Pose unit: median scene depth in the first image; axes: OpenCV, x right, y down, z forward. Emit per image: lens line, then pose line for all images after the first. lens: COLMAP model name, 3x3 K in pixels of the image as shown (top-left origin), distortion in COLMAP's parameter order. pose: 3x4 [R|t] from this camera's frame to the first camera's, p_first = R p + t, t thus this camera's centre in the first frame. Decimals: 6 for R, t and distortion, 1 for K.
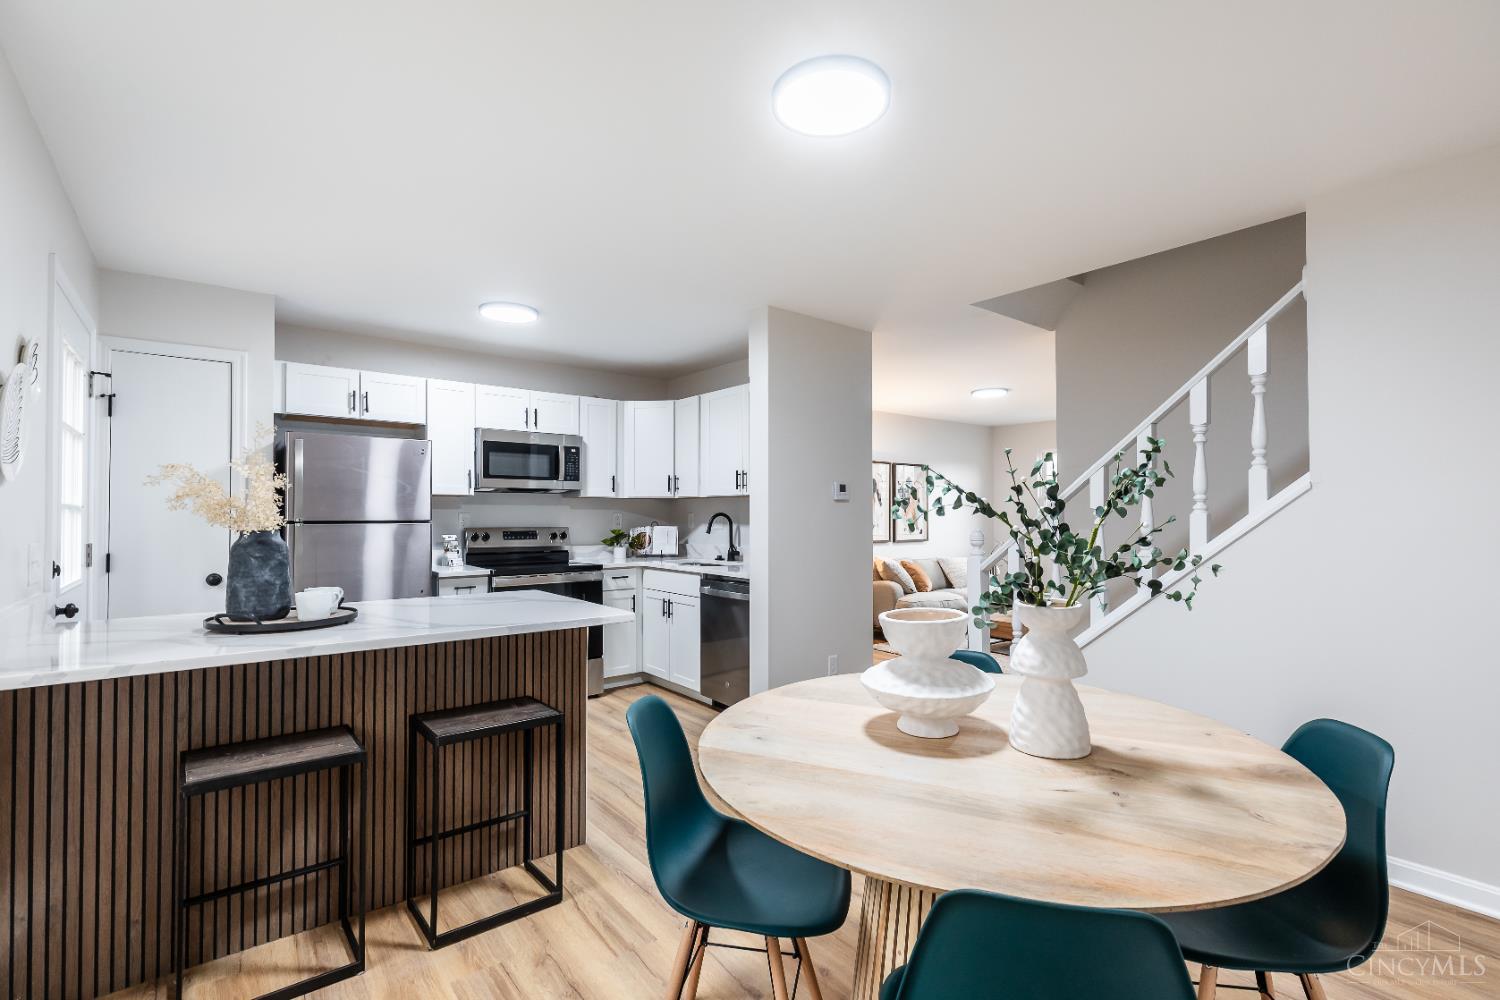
lens RADIAL K [[671.7, 0, 748.2], [0, 671.7, 504.1], [0, 0, 1]] dist [-0.000846, 0.000758]
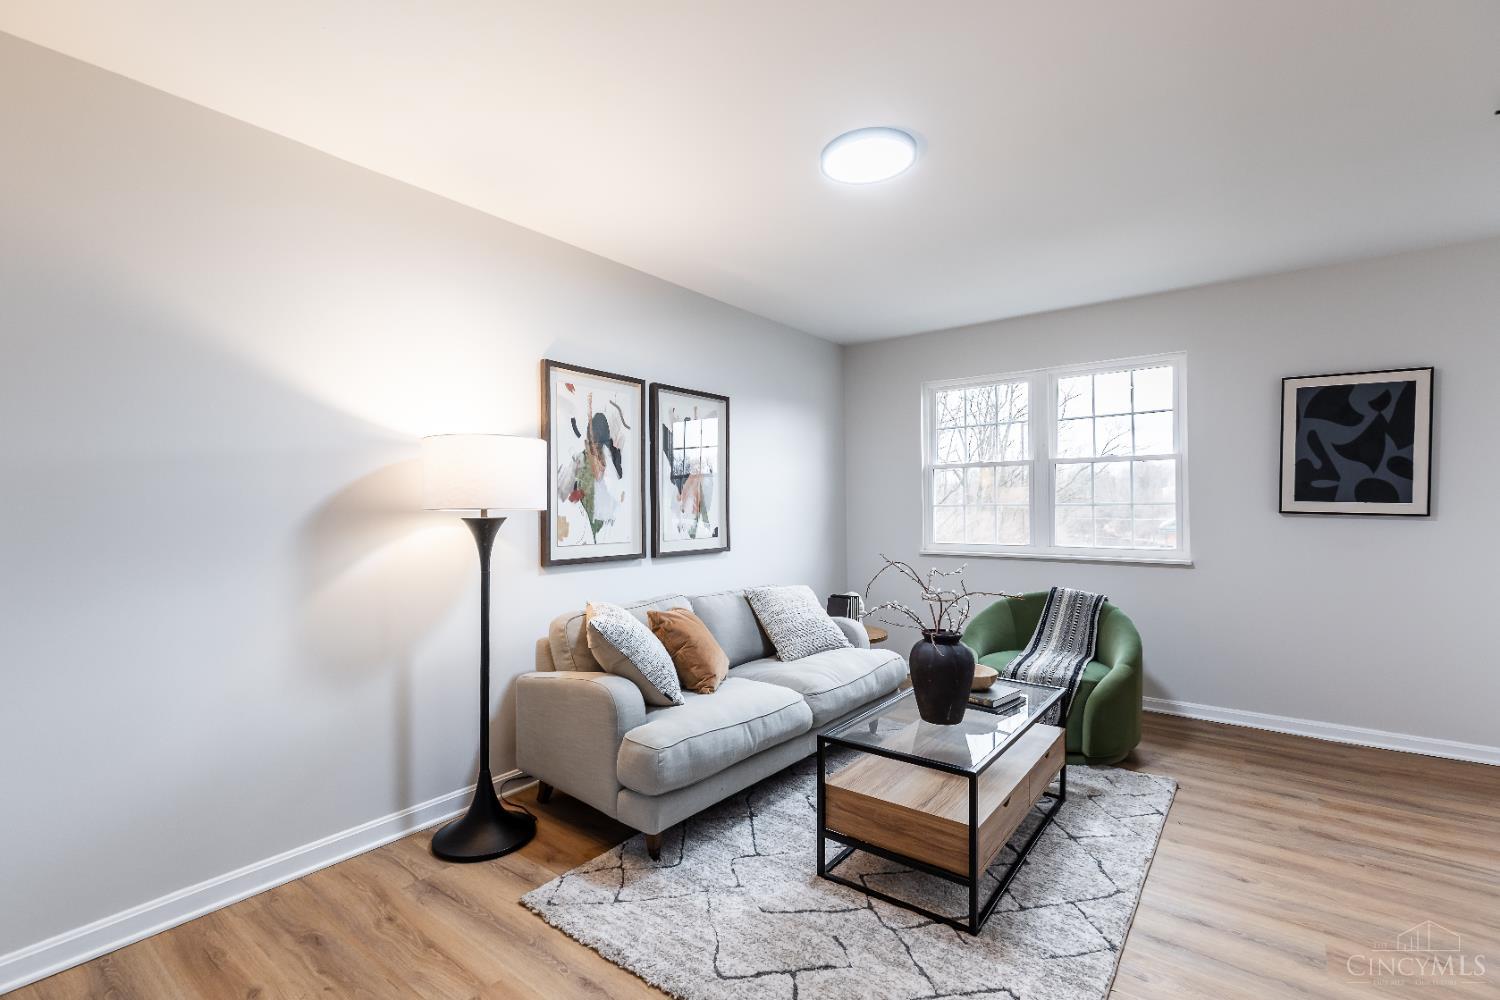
lens RADIAL K [[671.7, 0, 741.1], [0, 671.7, 500.8], [0, 0, 1]] dist [-0.000846, 0.000758]
pose [[0.973028, -0.010742, 0.230438, 0.267925], [0.011049, 0.999939, -0.000042, 0.029714], [-0.230423, 0.002587, 0.973087, 0.852914]]
